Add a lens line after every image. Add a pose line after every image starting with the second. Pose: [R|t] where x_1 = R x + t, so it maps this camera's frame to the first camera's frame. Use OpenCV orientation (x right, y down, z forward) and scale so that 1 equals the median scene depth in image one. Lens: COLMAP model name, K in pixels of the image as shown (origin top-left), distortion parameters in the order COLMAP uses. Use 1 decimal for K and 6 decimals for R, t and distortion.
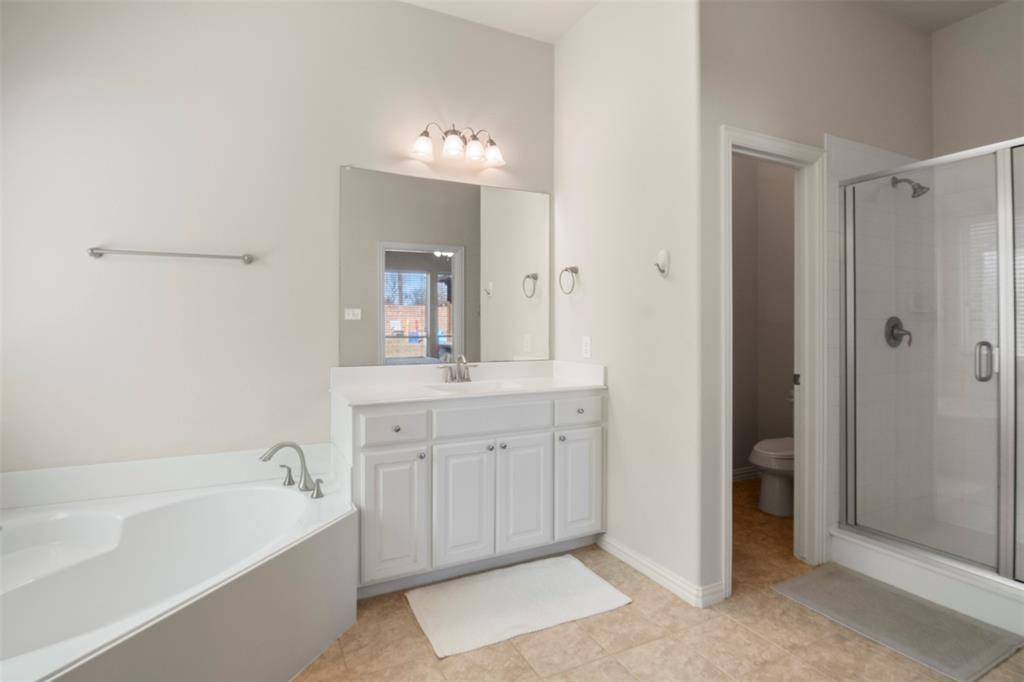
lens RADIAL K [[514.4, 0, 509.8], [0, 514.4, 334.6], [0, 0, 1]] dist [-0.009571, -0.005003]
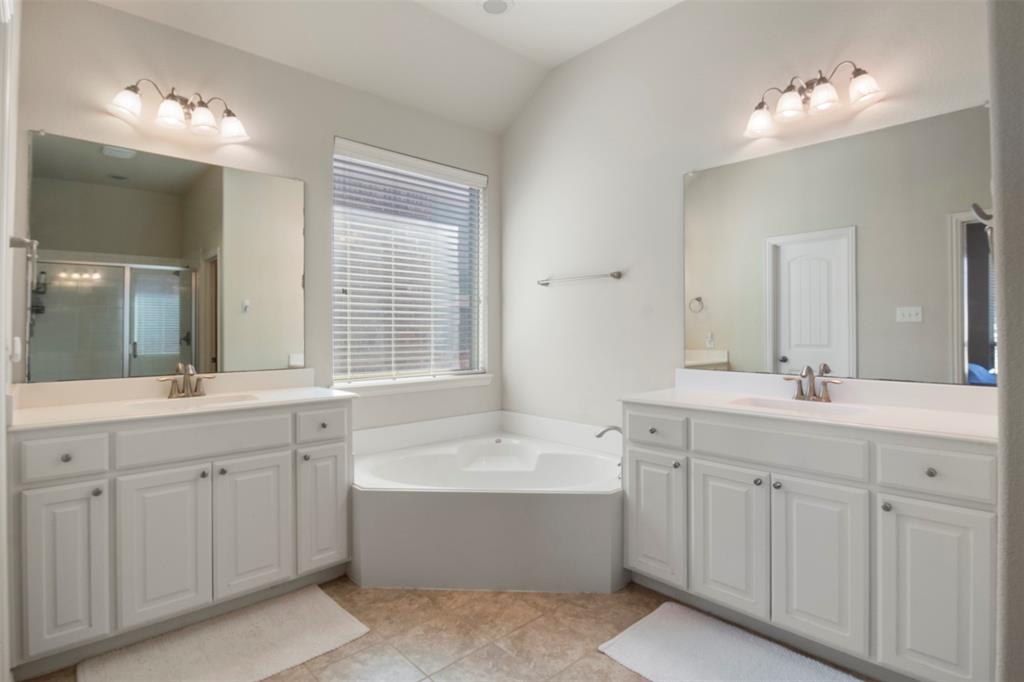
lens RADIAL K [[514.4, 0, 506.9], [0, 514.4, 333.4], [0, 0, 1]] dist [-0.009571, -0.005003]
pose [[0.272540, 0.004572, -0.962134, 0.645814], [-0.014784, 0.999891, 0.000564, -0.003792], [0.962031, 0.014070, 0.272578, 0.425883]]
